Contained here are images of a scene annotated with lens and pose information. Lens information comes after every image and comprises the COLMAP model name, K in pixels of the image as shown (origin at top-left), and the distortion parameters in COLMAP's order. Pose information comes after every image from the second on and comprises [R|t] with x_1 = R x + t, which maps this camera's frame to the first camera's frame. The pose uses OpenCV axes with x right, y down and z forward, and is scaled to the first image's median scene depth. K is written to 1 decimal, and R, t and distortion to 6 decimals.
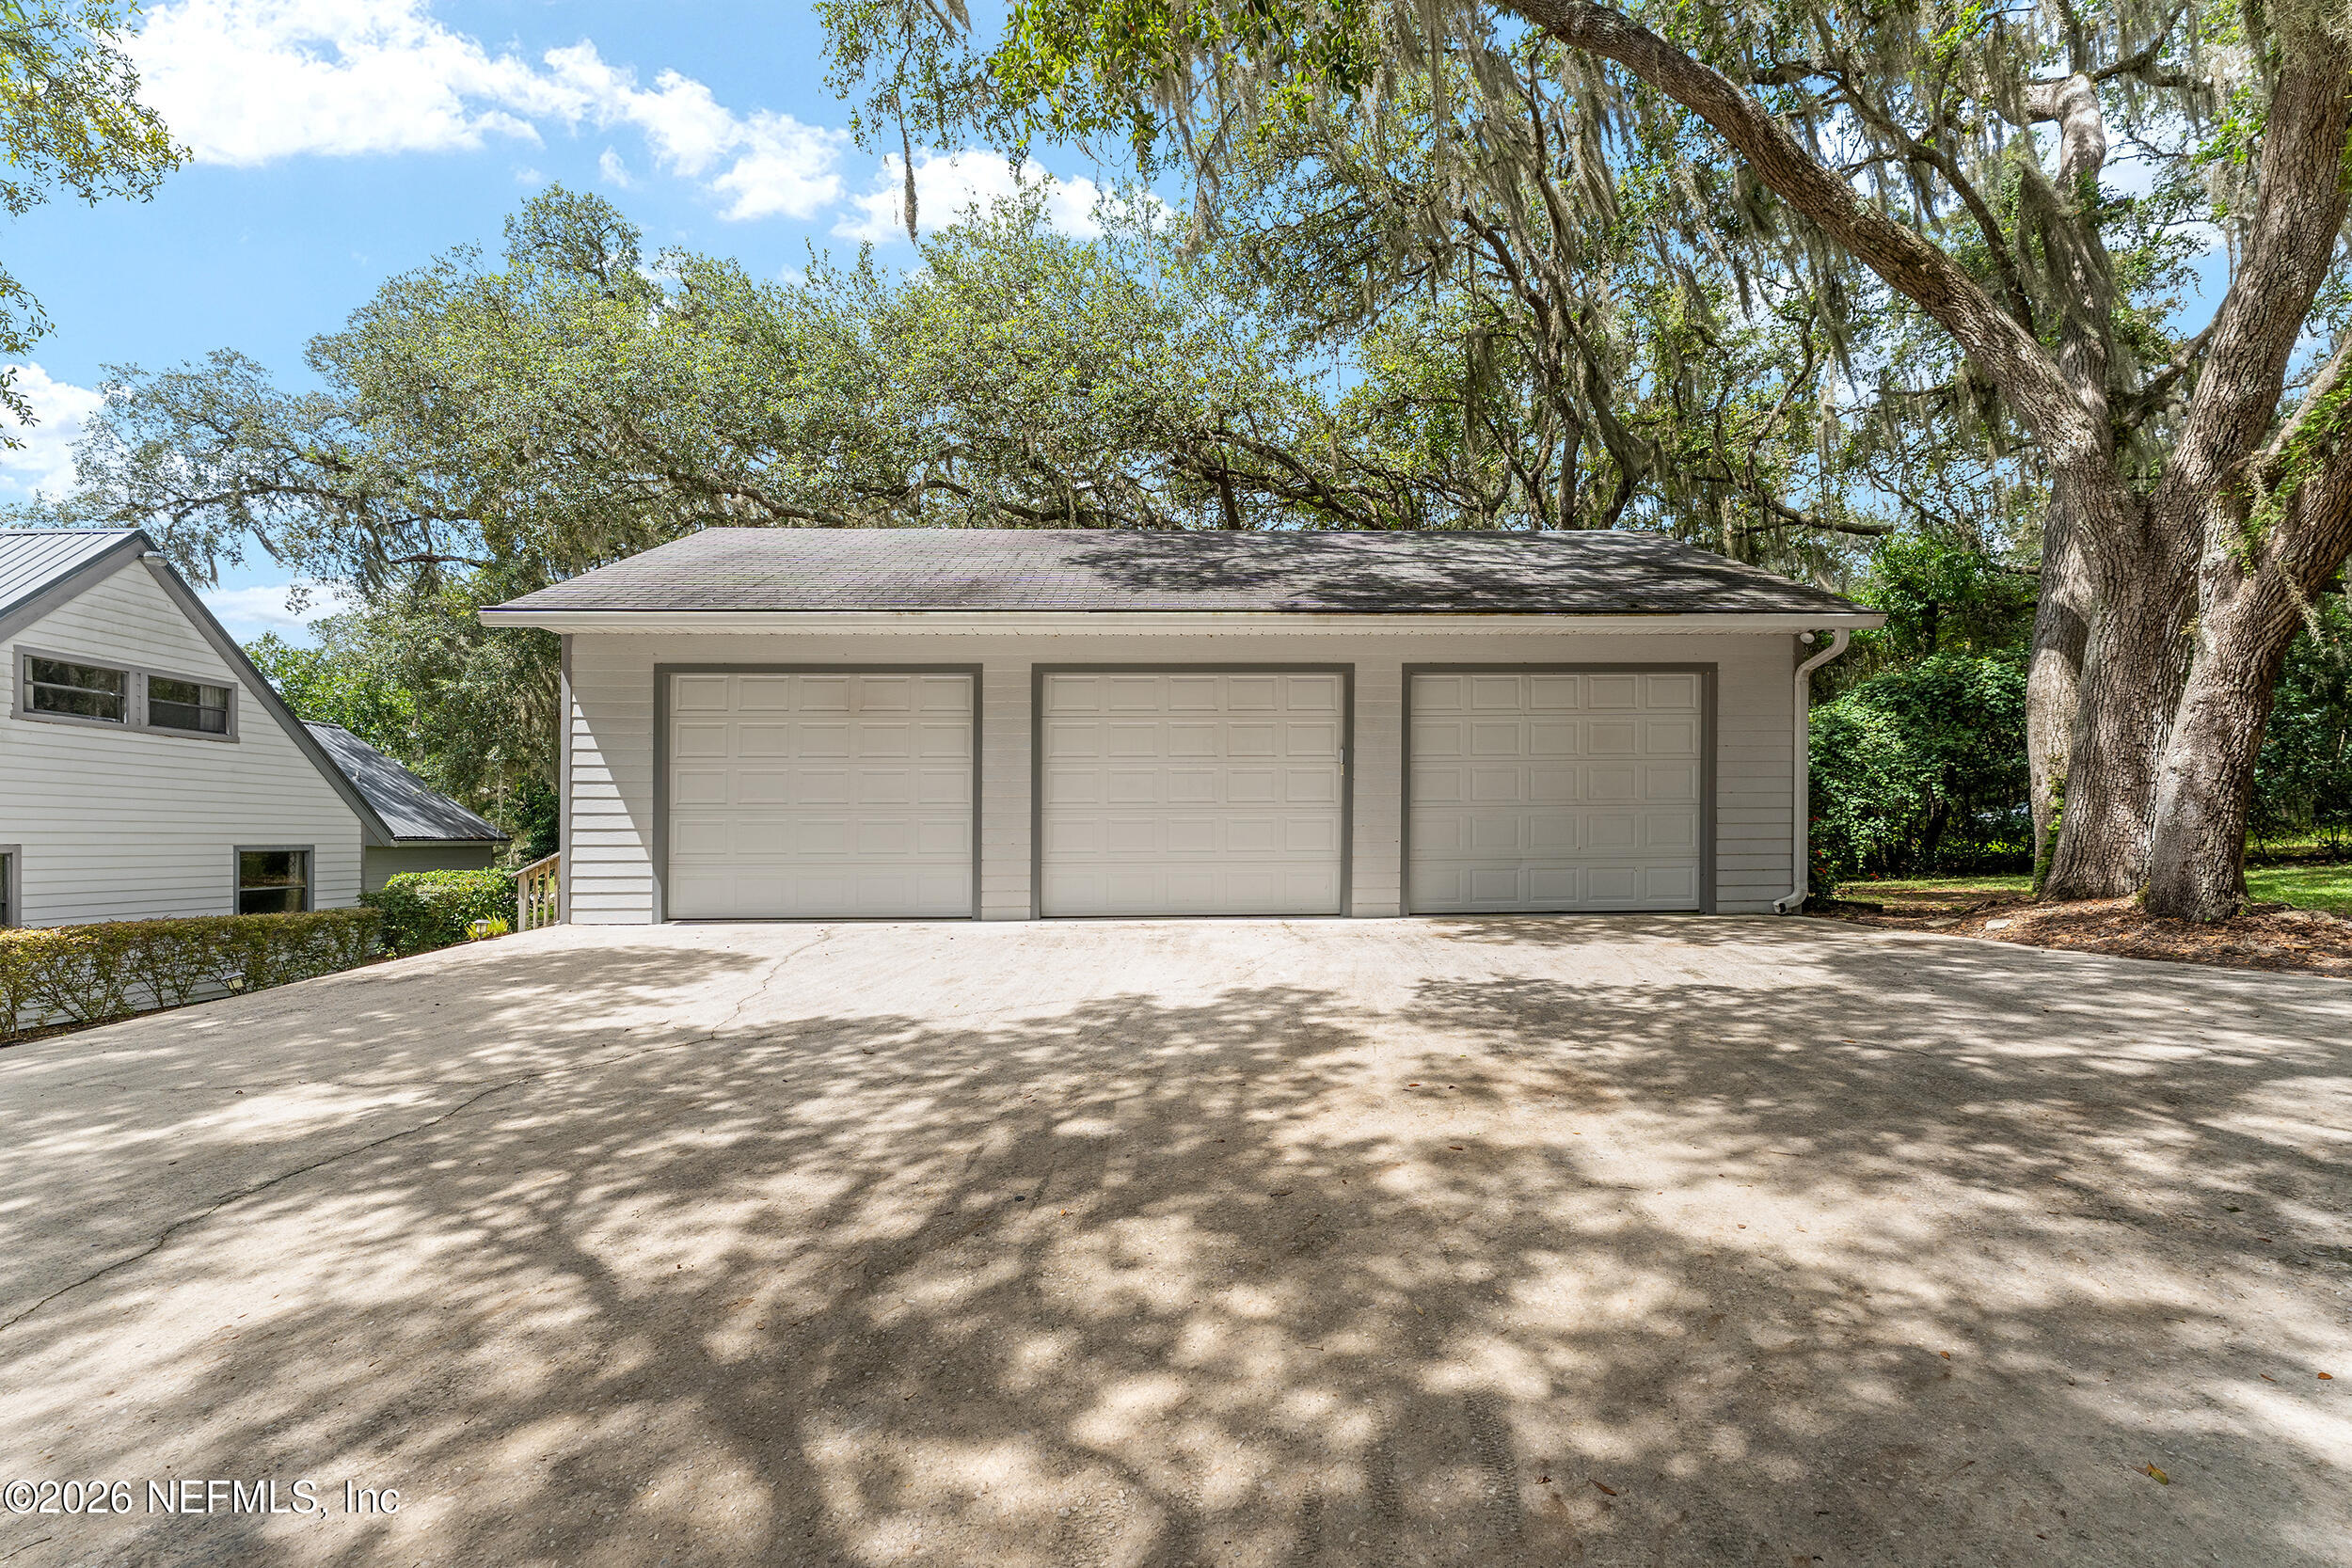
lens RADIAL K [[944.5, 0, 1181.4], [0, 944.5, 844.1], [0, 0, 1]] dist [0.002202, -0.000648]
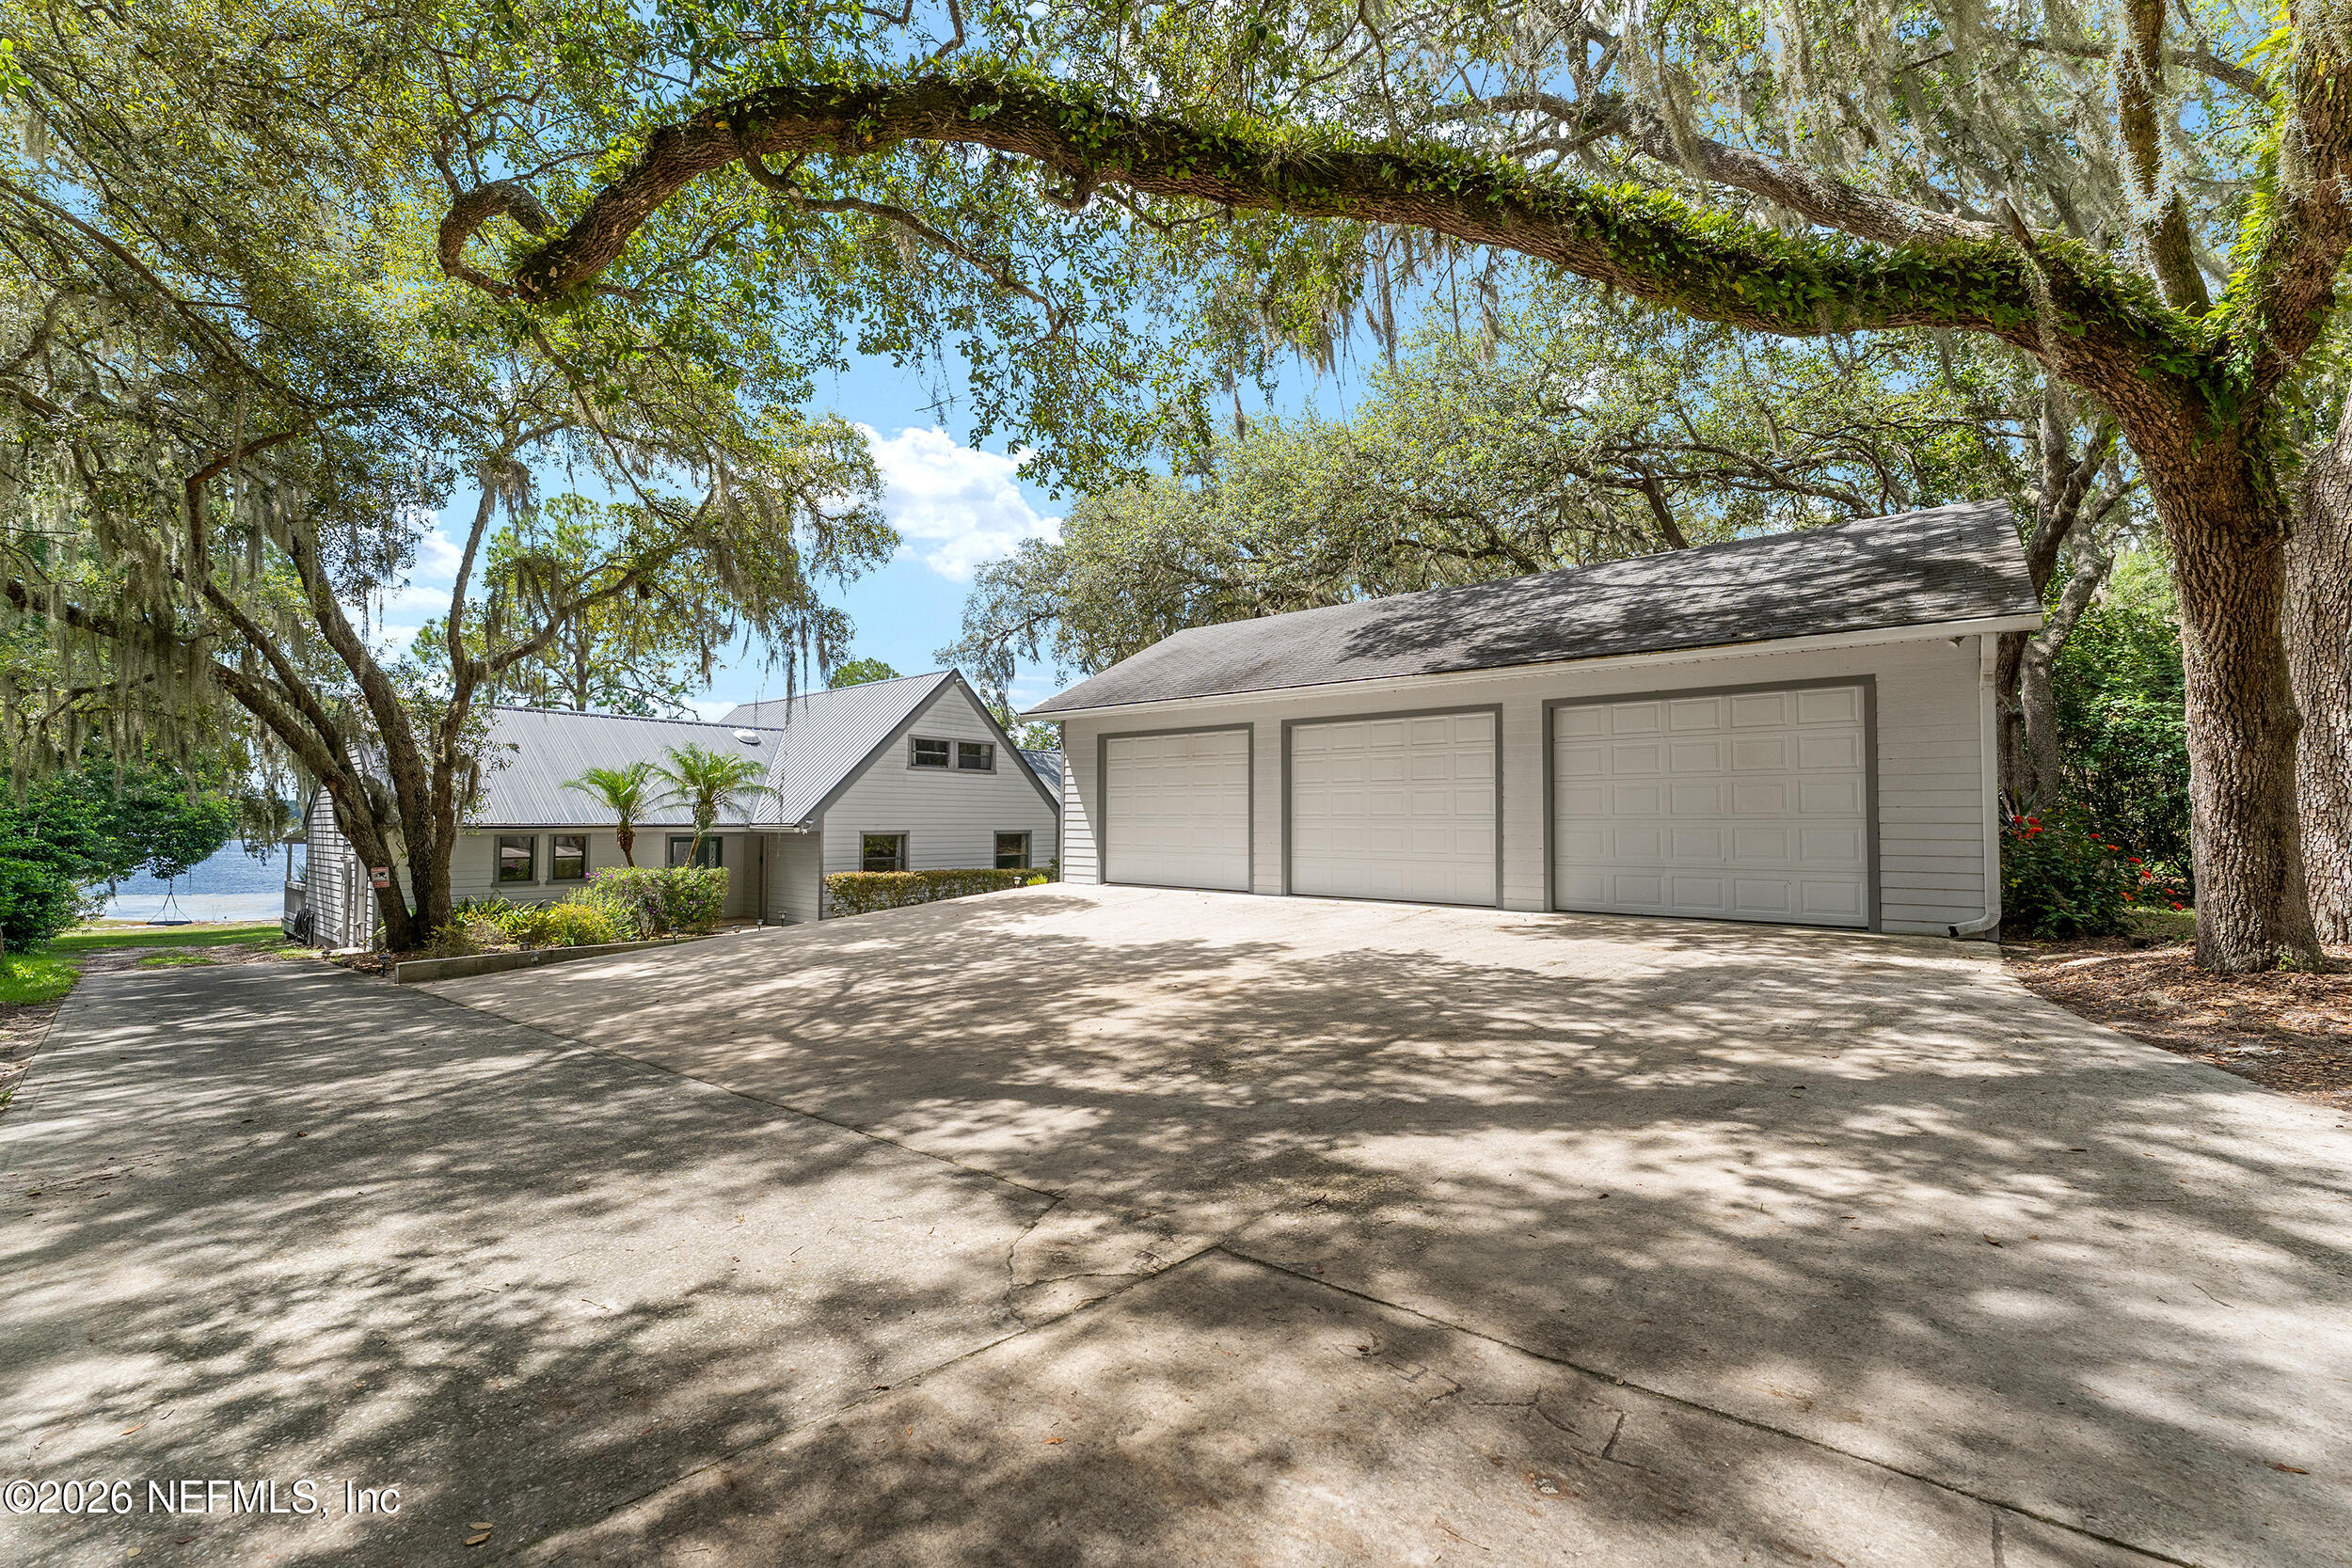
lens RADIAL K [[937.4, 0, 1158.9], [0, 937.4, 805.2], [0, 0, 1]] dist [-0.000678, 0.000157]
pose [[0.748594, -0.001786, -0.663026, 0.634944], [-0.017736, 0.999585, -0.022717, -0.021434], [0.662791, 0.028765, 0.748251, -0.200710]]
